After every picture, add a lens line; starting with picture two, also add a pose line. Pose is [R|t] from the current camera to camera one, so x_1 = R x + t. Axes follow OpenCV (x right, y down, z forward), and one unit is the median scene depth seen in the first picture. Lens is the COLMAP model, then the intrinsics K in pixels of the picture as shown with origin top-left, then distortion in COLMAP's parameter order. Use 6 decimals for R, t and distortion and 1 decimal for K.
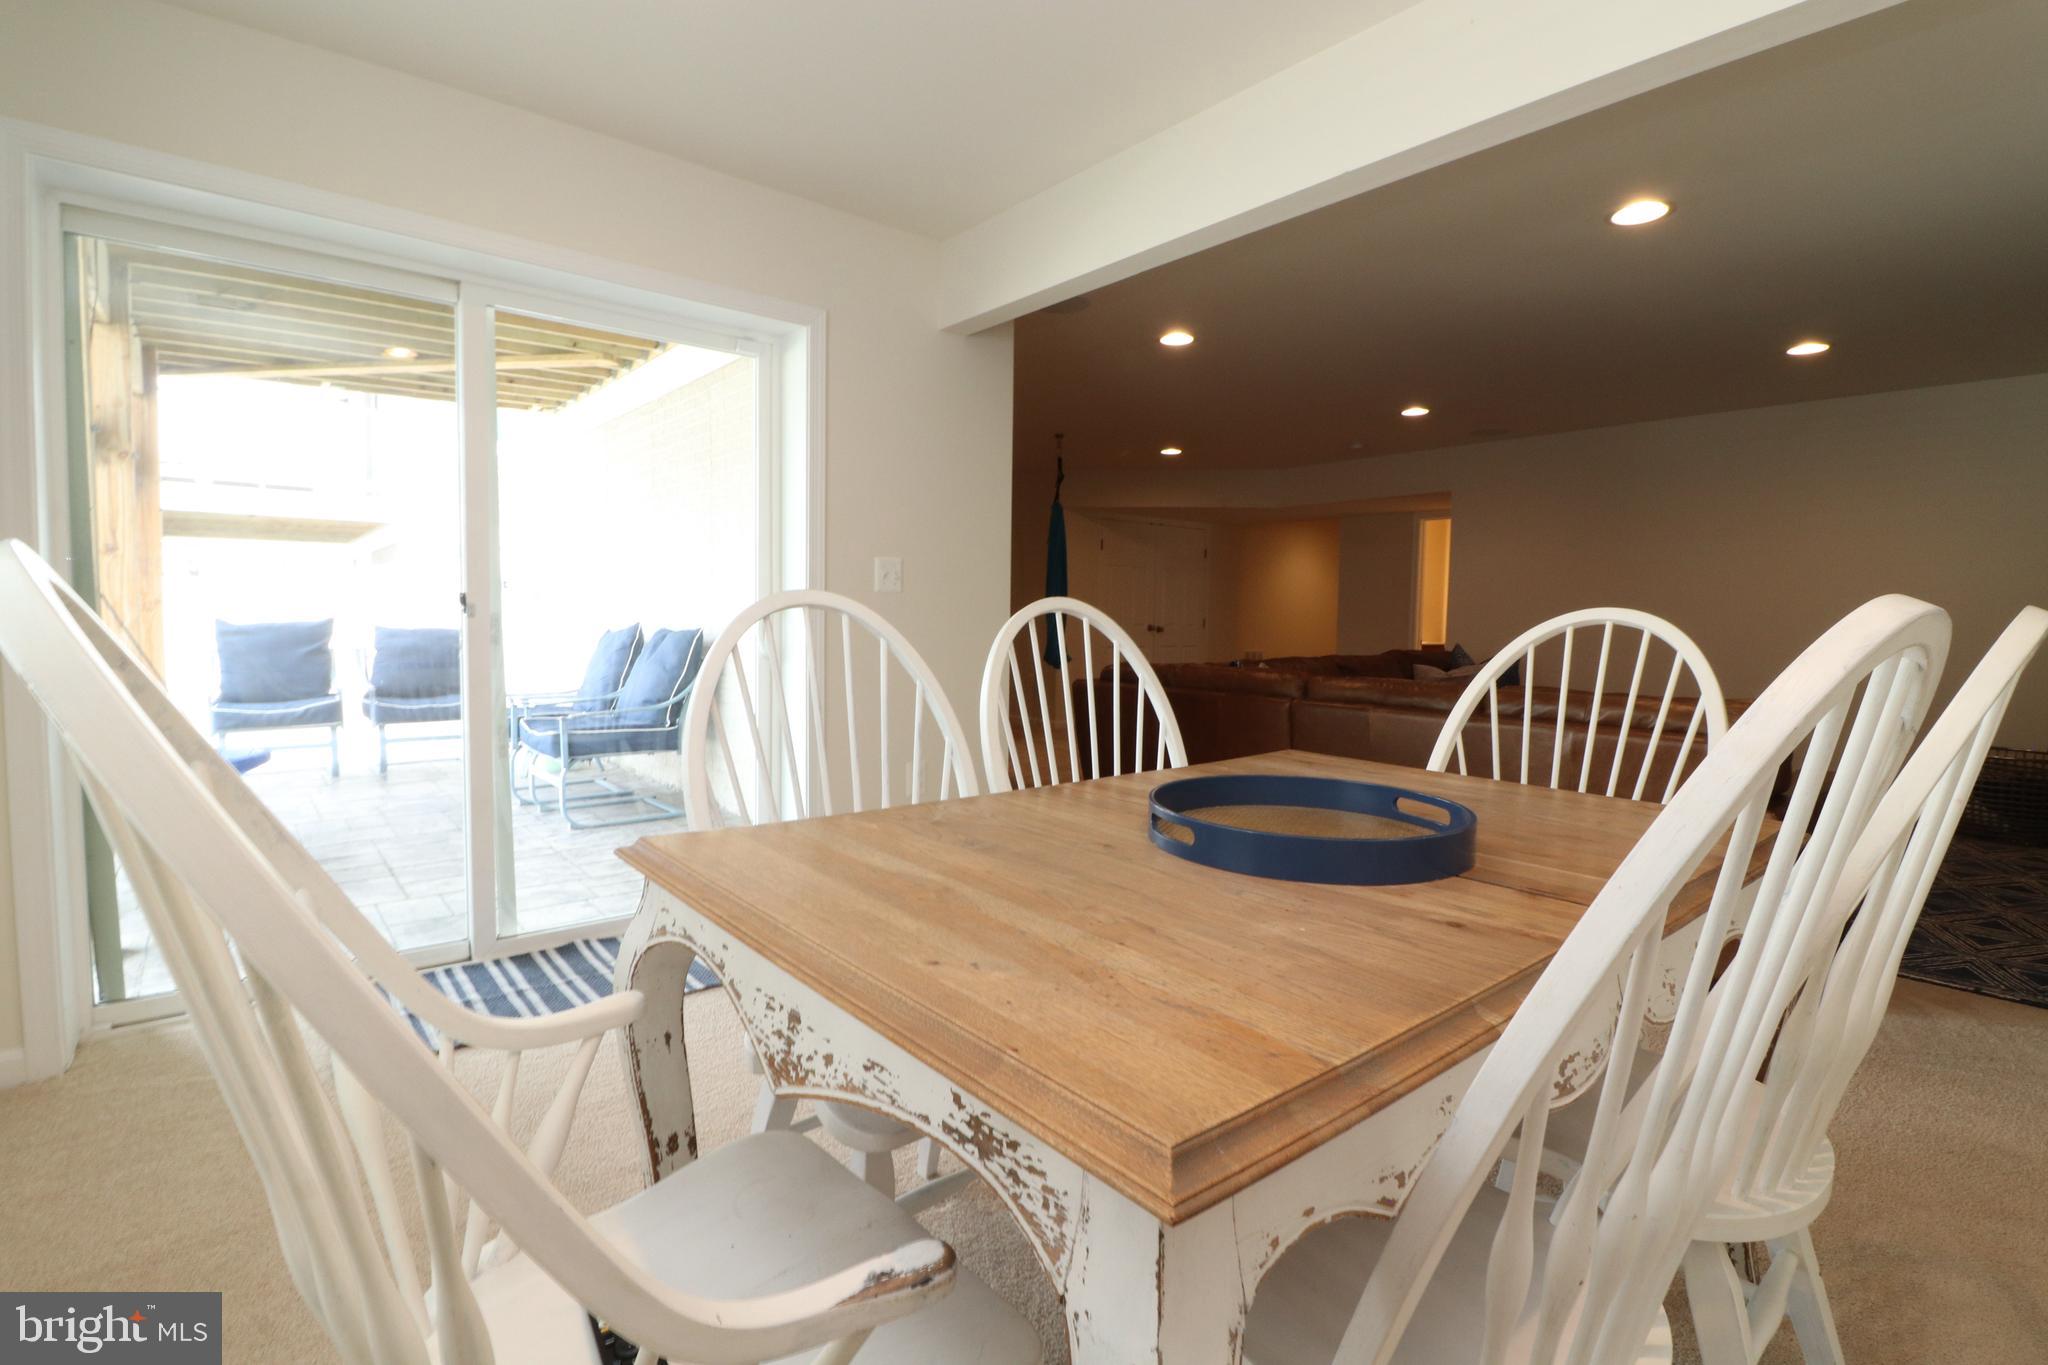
lens RADIAL K [[945.8, 0, 1024.2], [0, 945.8, 673.3], [0, 0, 1]] dist [-0.000177, -0.014799]
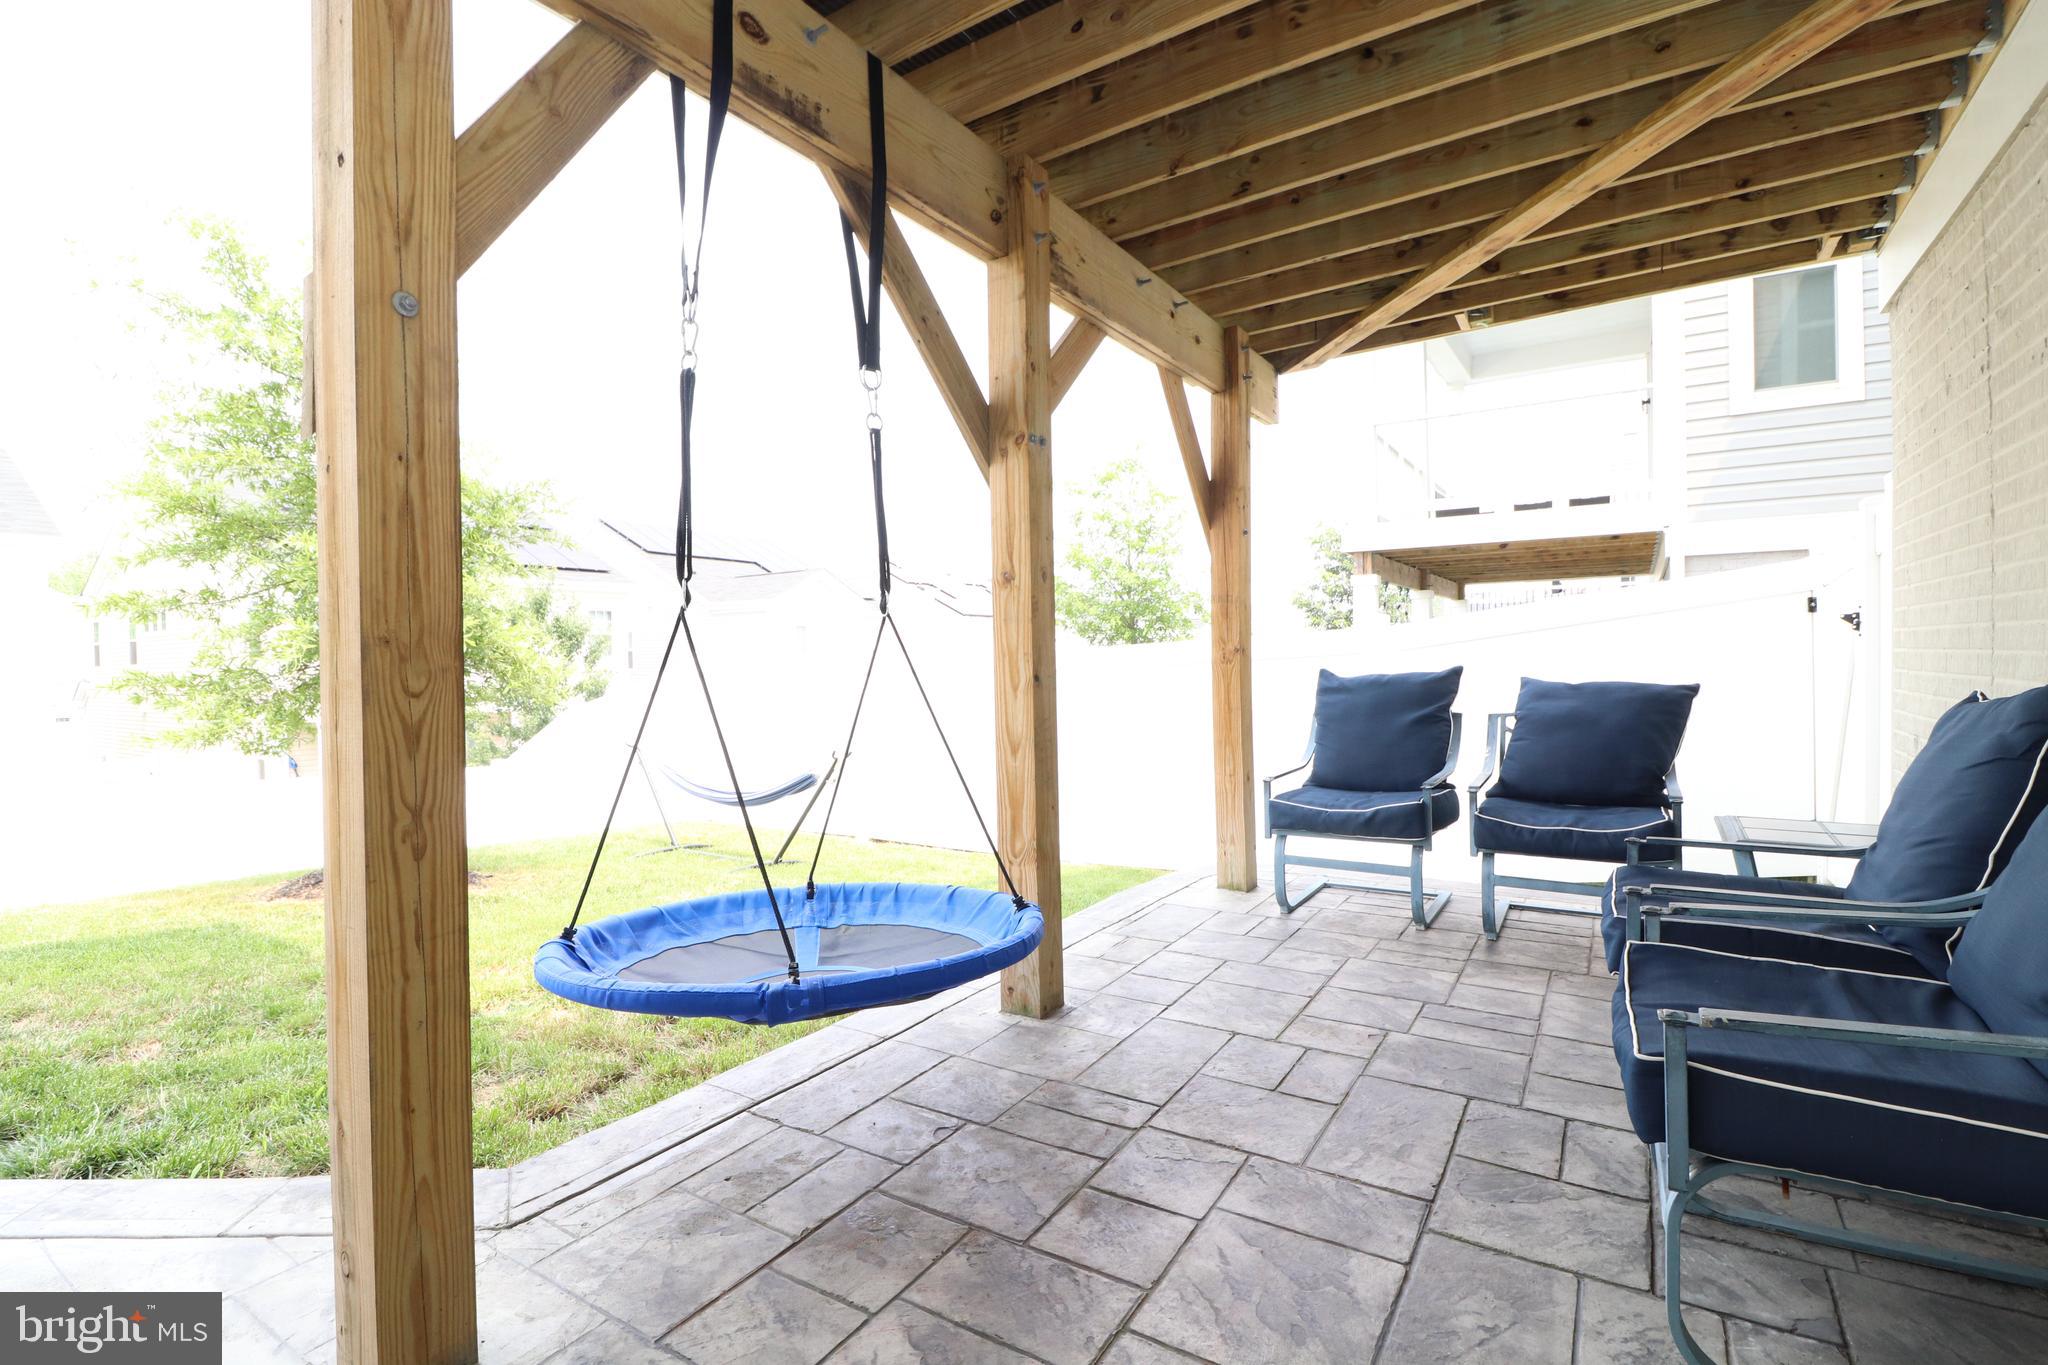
lens RADIAL K [[945.8, 0, 1024.2], [0, 945.8, 673.3], [0, 0, 1]] dist [-0.000177, -0.014799]
pose [[0.276389, -0.007090, -0.961020, -0.206918], [-0.031384, 0.999373, -0.016399, -0.035480], [0.960533, 0.034693, 0.275993, 0.566807]]
